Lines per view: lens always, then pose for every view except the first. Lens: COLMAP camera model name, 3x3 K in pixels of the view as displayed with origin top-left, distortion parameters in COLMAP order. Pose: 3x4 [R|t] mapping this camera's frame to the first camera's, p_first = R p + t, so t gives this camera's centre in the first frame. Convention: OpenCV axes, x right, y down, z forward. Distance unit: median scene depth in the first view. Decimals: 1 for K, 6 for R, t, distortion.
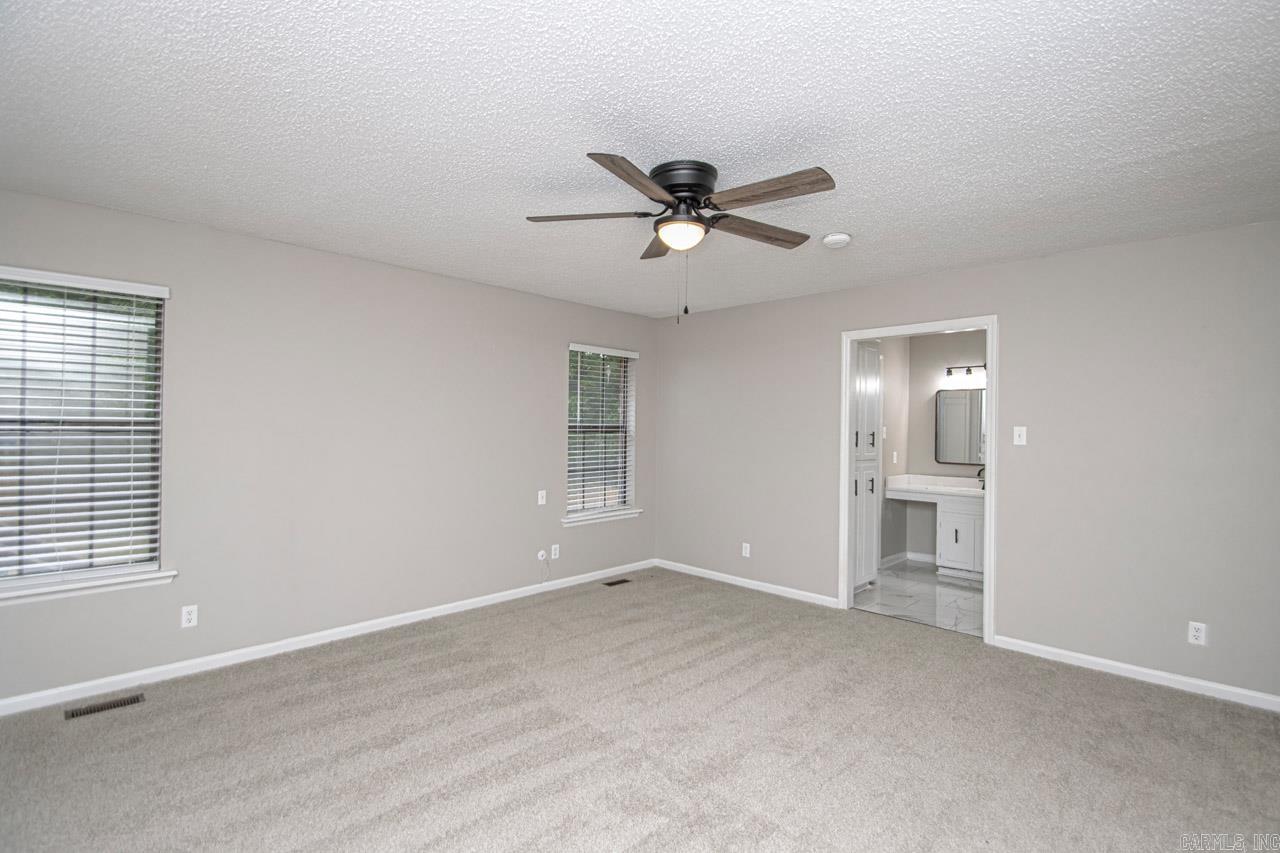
lens RADIAL K [[612.3, 0, 664.3], [0, 612.3, 429.4], [0, 0, 1]] dist [0.025106, -0.021666]
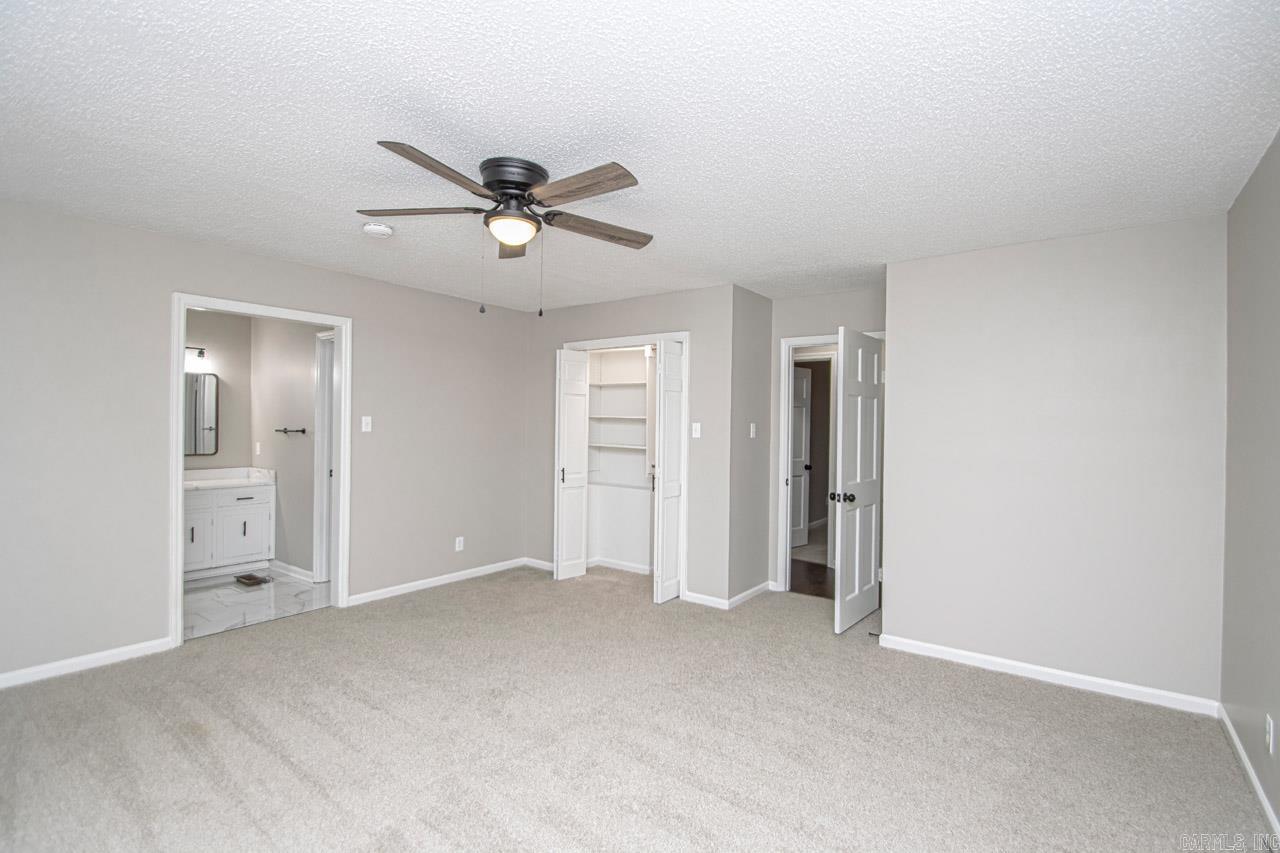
lens RADIAL K [[604.3, 0, 657.4], [0, 604.3, 425.9], [0, 0, 1]] dist [0.023888, -0.021069]
pose [[-0.161225, -0.013145, 0.986830, -0.714160], [-0.011715, 0.999866, 0.011404, -0.006561], [-0.986848, -0.009722, -0.161357, 0.657515]]
